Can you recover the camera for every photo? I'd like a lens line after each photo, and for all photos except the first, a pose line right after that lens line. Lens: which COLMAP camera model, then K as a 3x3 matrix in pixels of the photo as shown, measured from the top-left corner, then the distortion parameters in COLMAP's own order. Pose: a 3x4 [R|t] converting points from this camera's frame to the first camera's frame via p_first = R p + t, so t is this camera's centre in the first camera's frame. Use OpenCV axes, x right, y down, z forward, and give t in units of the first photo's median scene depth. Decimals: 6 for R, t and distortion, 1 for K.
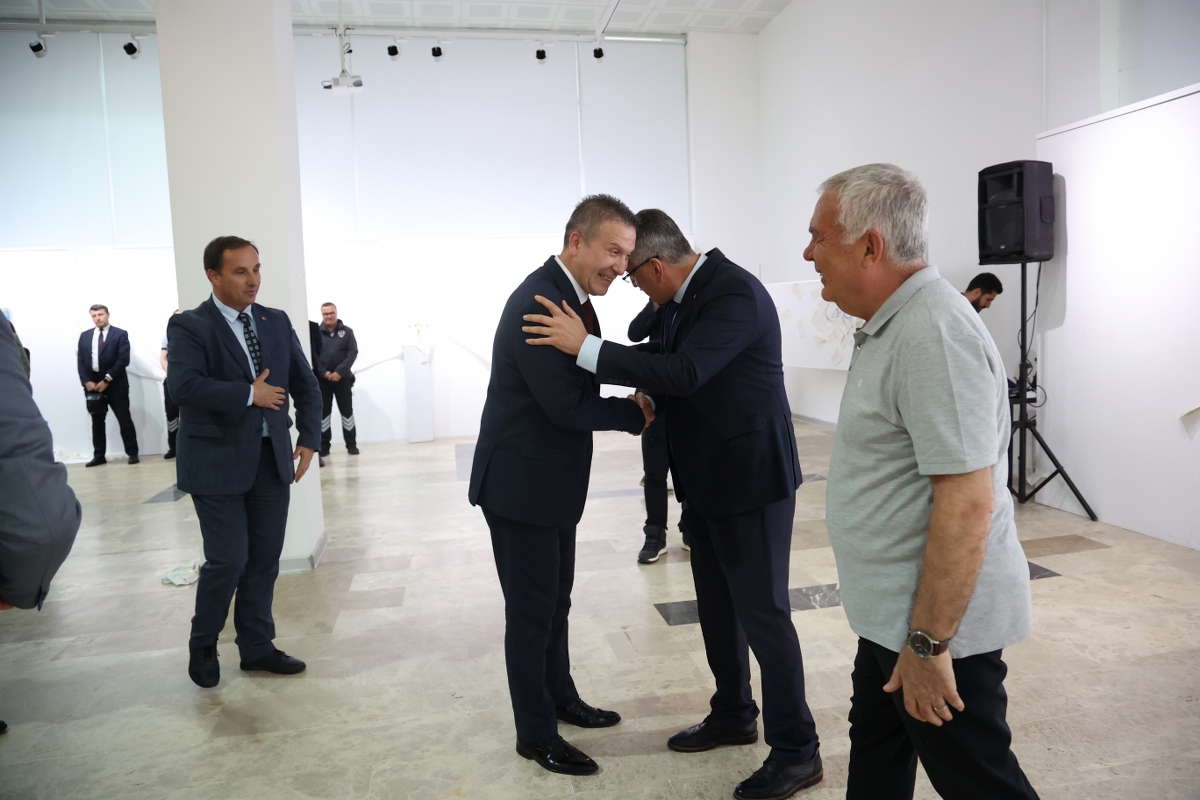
lens RADIAL K [[833.6, 0, 600.0], [0, 833.6, 400.0], [0, 0, 1]] dist [-0.083173, 0.048089]
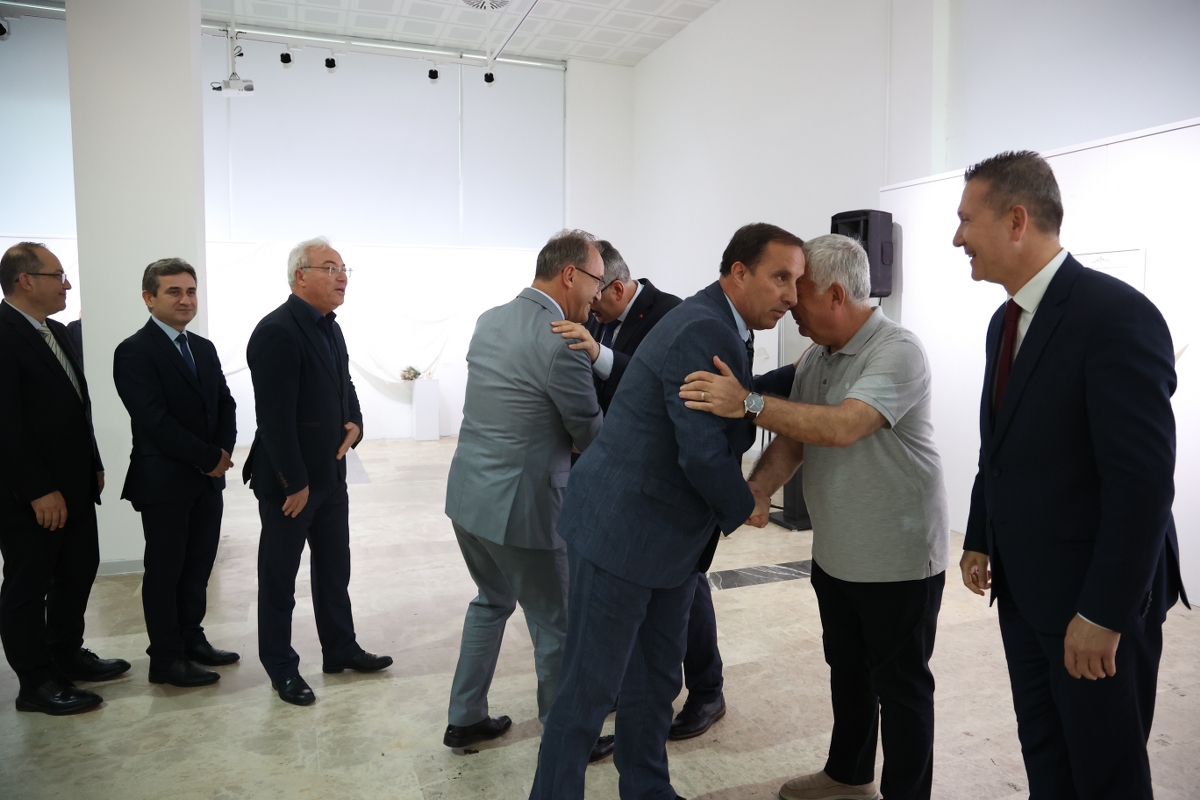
lens RADIAL K [[830.6, 0, 595.7], [0, 830.6, 417.3], [0, 0, 1]] dist [-0.083606, 0.052167]
pose [[0.985255, 0.022723, 0.169575, -0.056357], [-0.023911, 0.999702, 0.004969, 0.004422], [-0.169411, -0.008950, 0.985505, -0.089437]]
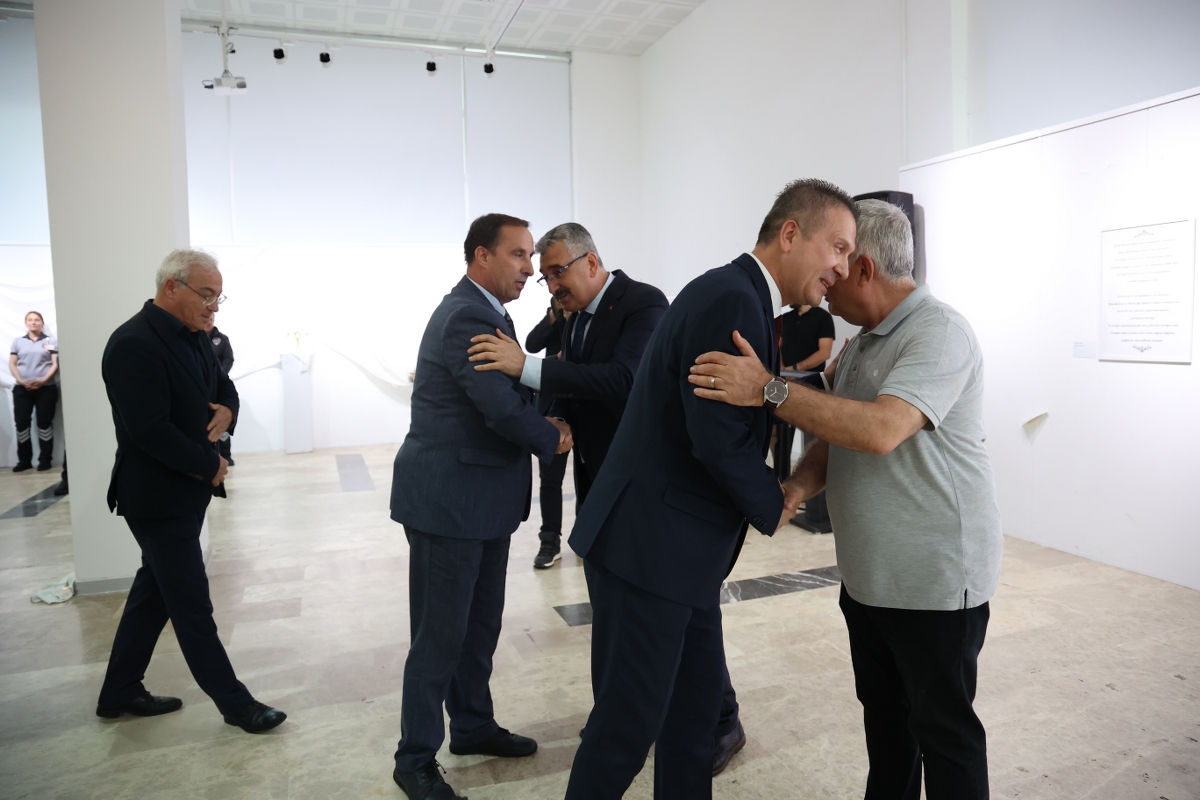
lens RADIAL K [[833.6, 0, 600.0], [0, 833.6, 400.0], [0, 0, 1]] dist [-0.083173, 0.048089]
pose [[0.988280, 0.004260, 0.152590, -0.031099], [-0.002177, 0.999902, -0.013815, 0.002232], [-0.152634, 0.013321, 0.988193, -0.029439]]
